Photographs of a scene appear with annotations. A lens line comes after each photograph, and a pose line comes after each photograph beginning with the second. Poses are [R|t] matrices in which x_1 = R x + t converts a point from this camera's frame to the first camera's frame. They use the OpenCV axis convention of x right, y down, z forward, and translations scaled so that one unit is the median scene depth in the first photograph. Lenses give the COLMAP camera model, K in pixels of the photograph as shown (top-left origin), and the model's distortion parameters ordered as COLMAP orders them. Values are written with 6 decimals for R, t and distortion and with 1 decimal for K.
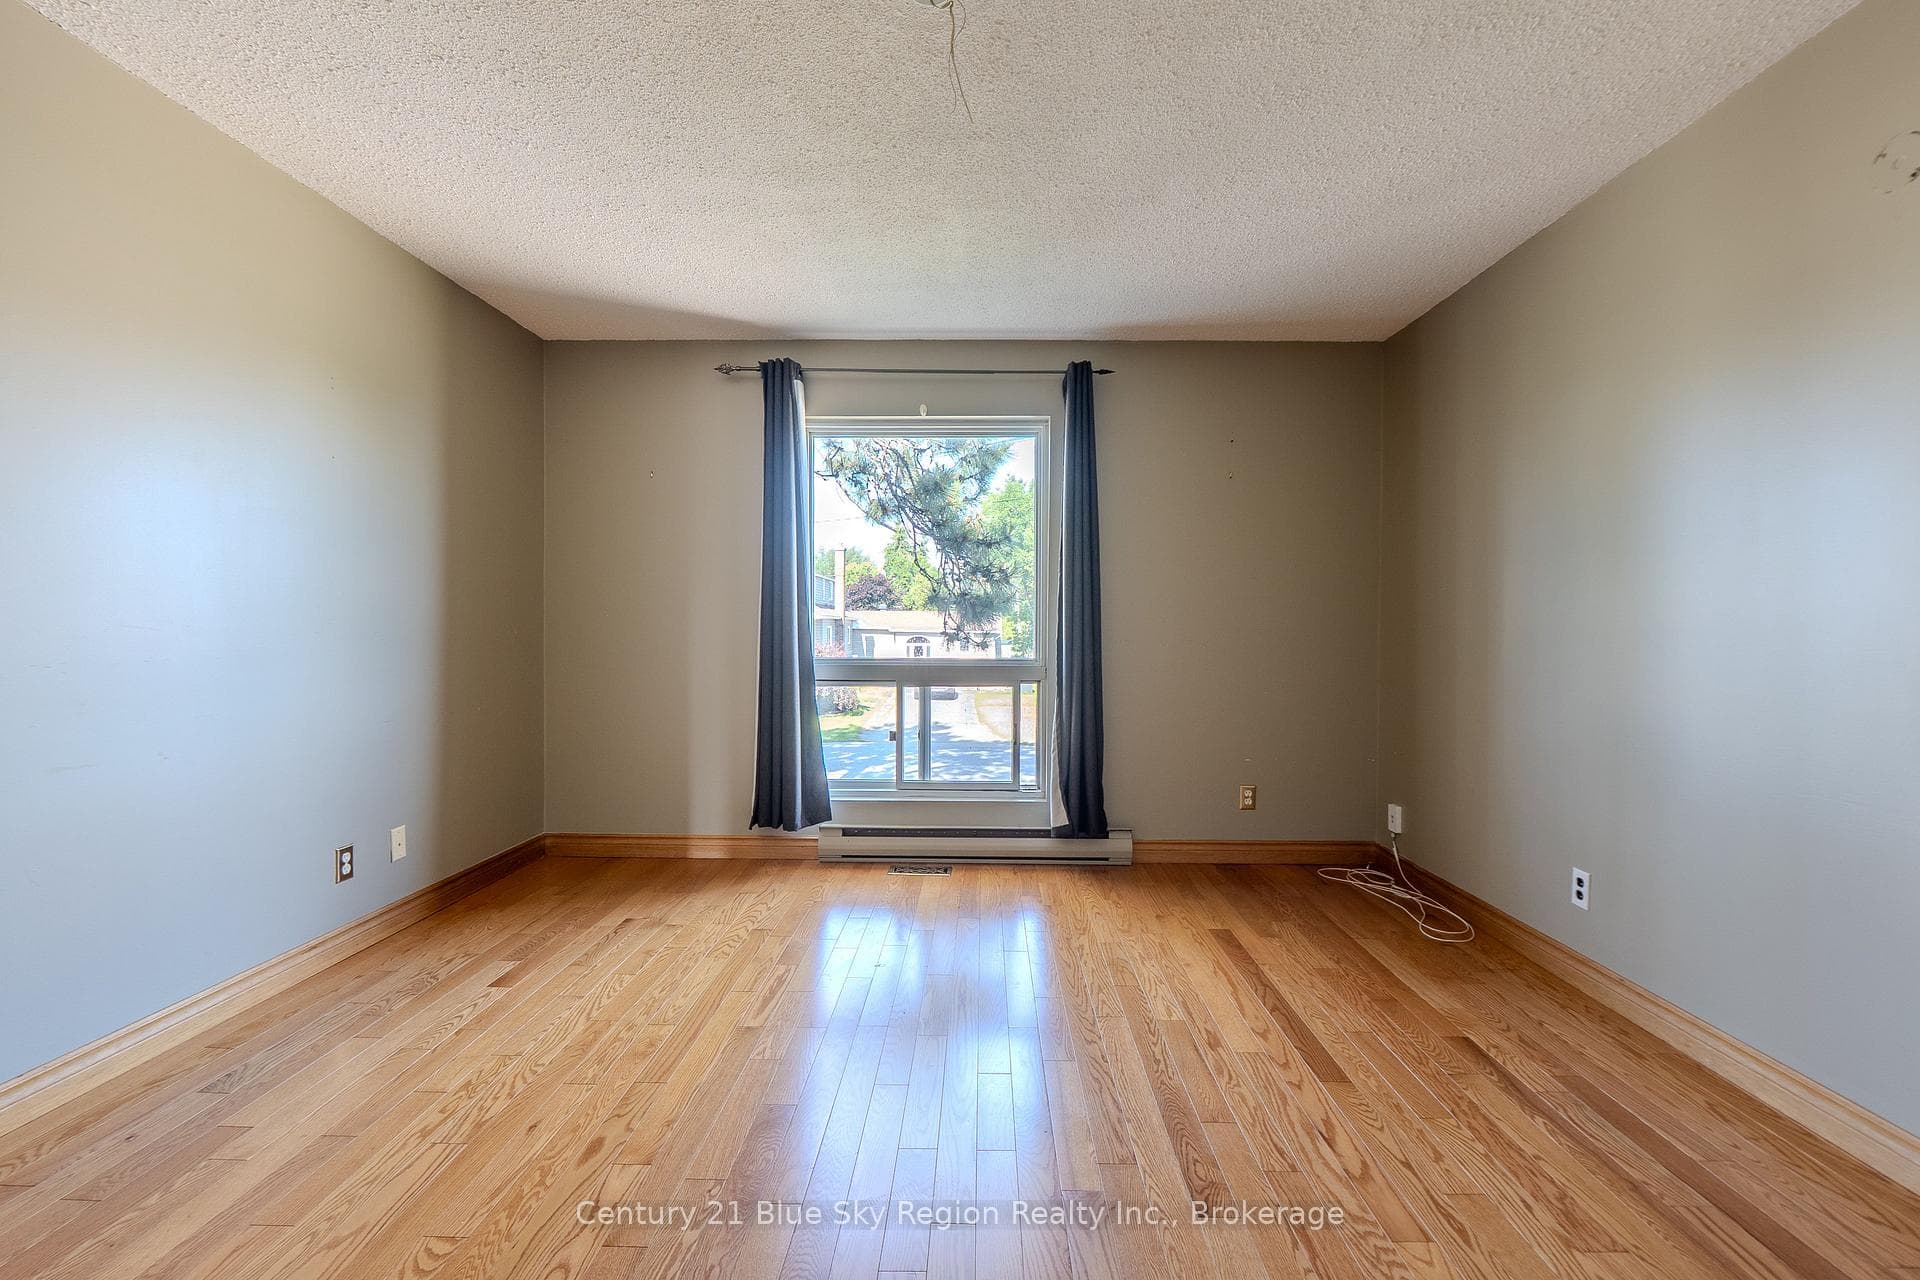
lens RADIAL K [[827.9, 0, 956.3], [0, 827.9, 633.4], [0, 0, 1]] dist [-0.000696, -0.001022]
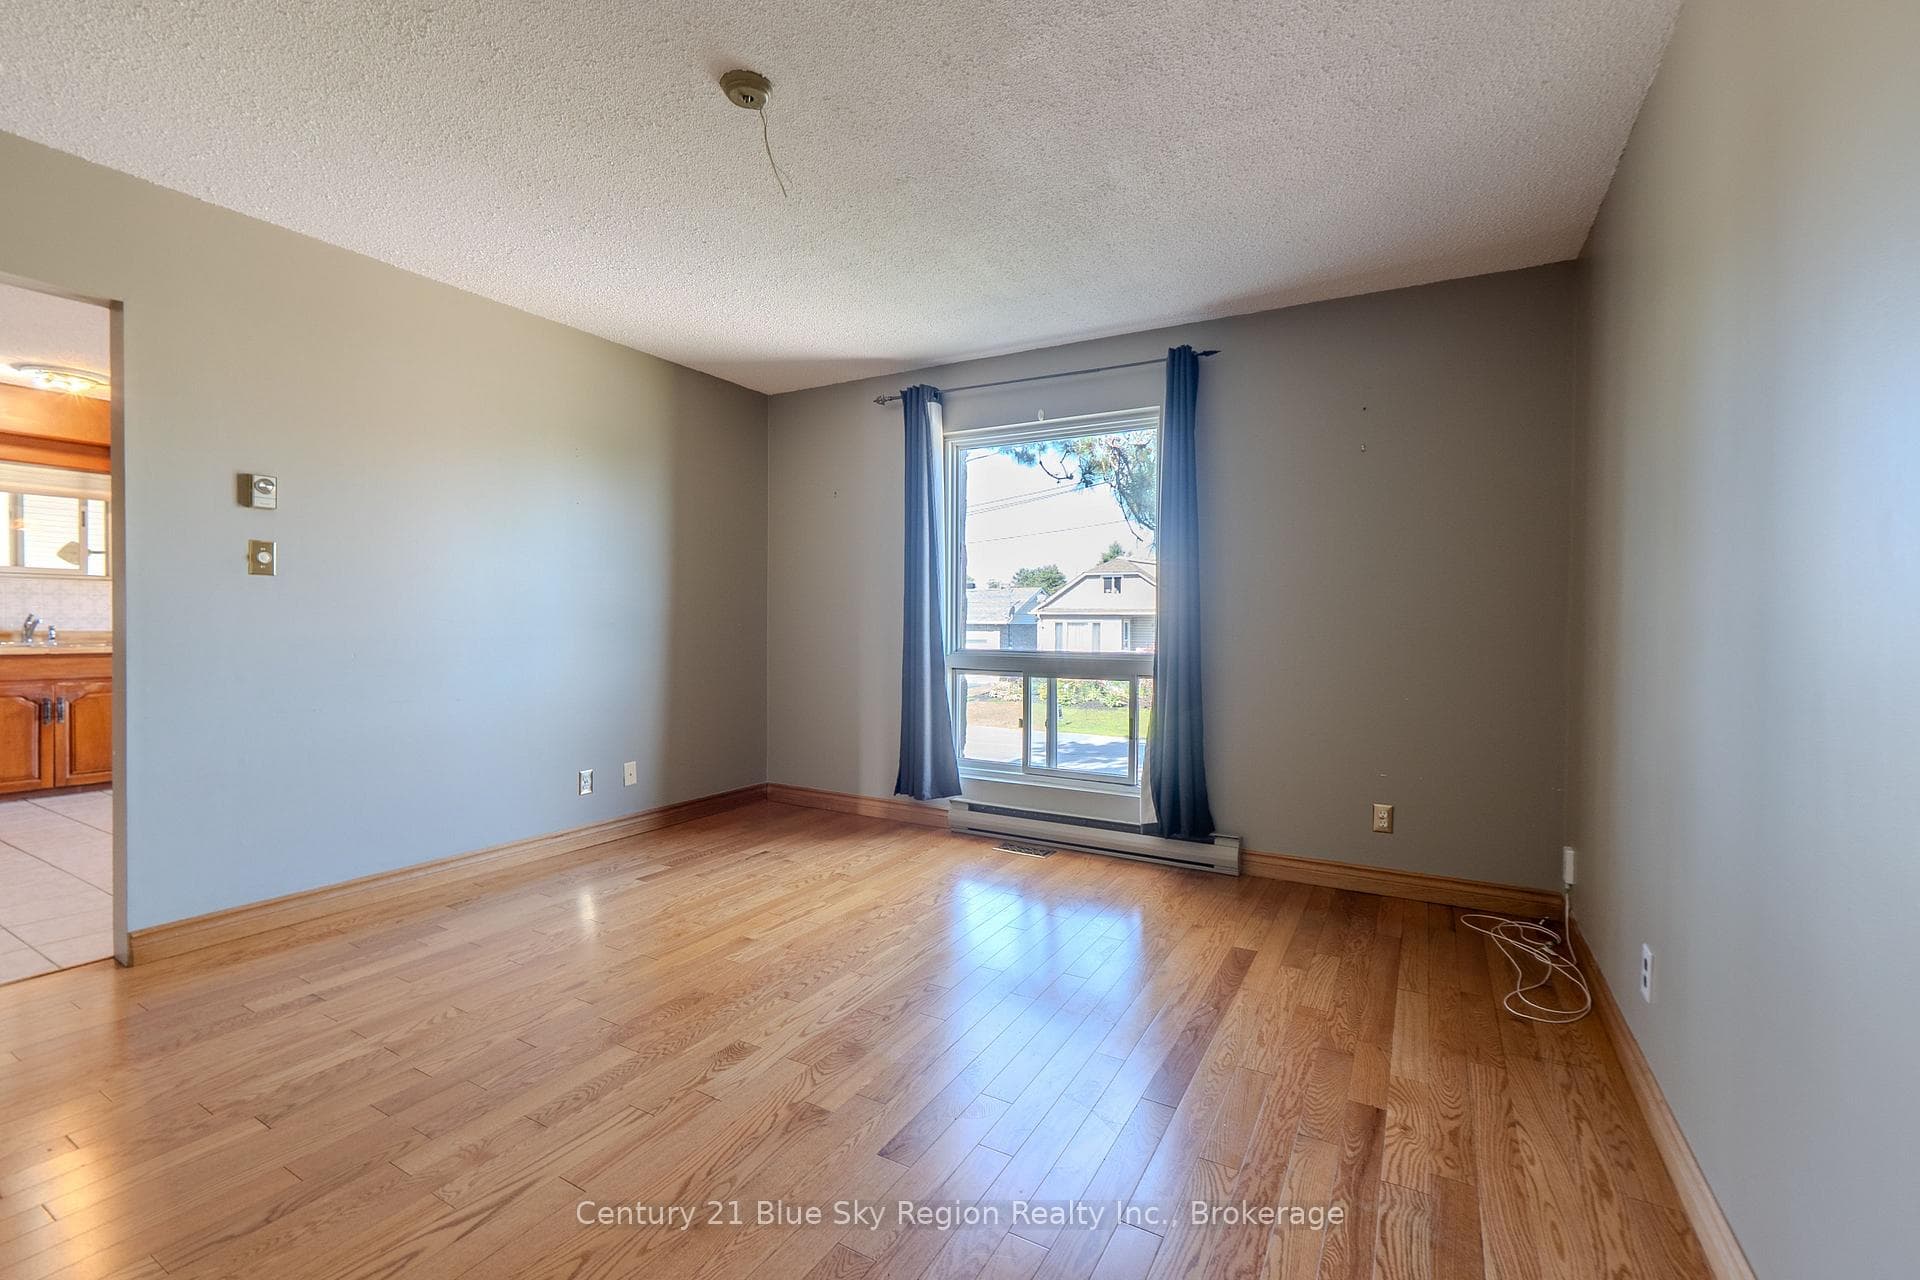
lens RADIAL K [[811.4, 0, 953.3], [0, 811.4, 632.4], [0, 0, 1]] dist [-0.001069, -0.000203]
pose [[0.878716, 0.009428, -0.477251, 0.373989], [-0.007224, 0.999953, 0.006454, 0.000820], [0.477290, -0.002223, 0.878743, 0.041679]]
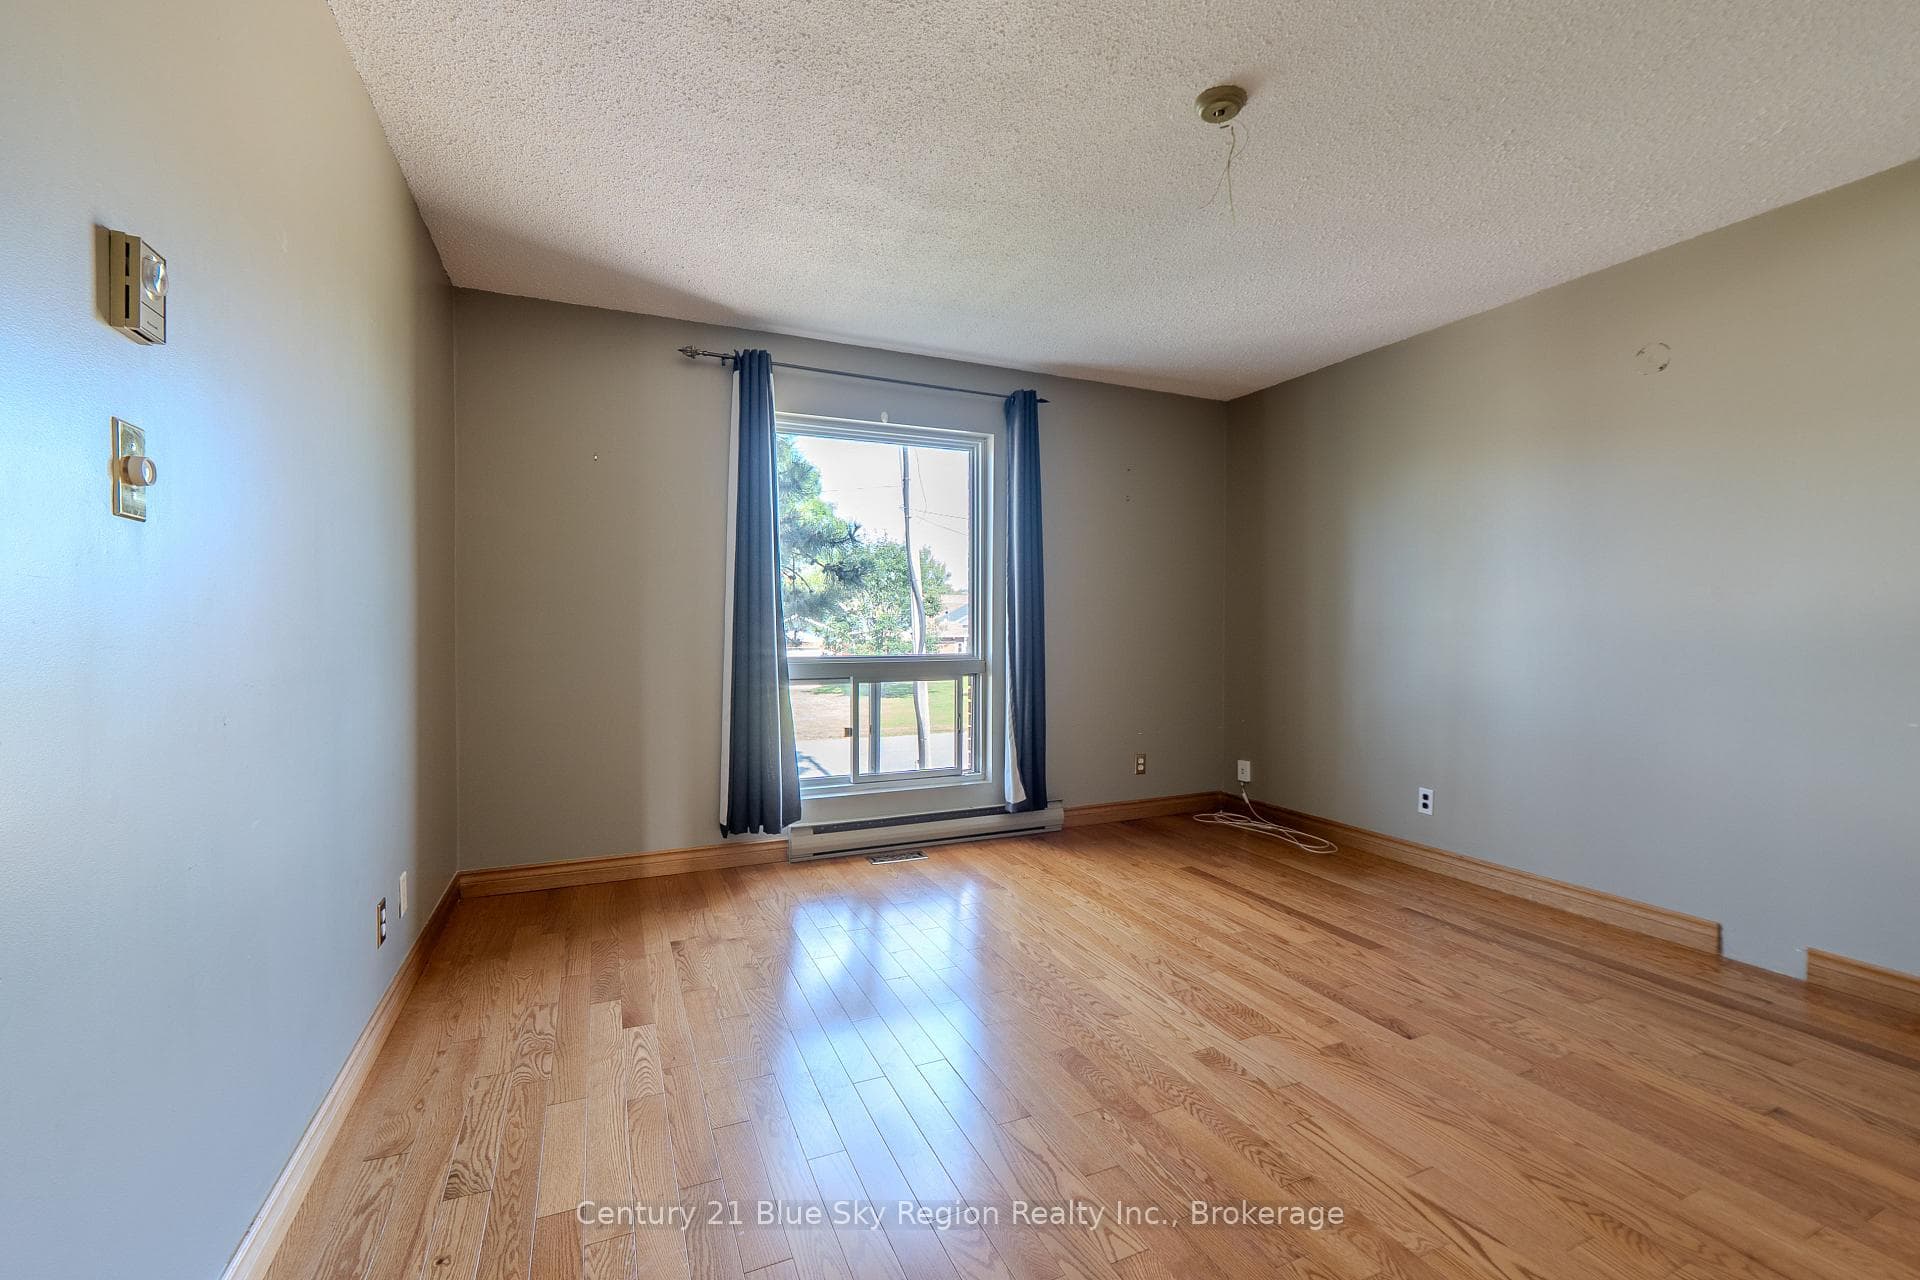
lens RADIAL K [[827.9, 0, 956.3], [0, 827.9, 633.4], [0, 0, 1]] dist [-0.000696, -0.001022]
pose [[0.901356, -0.009267, 0.432979, -0.431212], [0.006724, 0.999950, 0.007403, -0.004985], [-0.433026, -0.003761, 0.901374, 0.022740]]
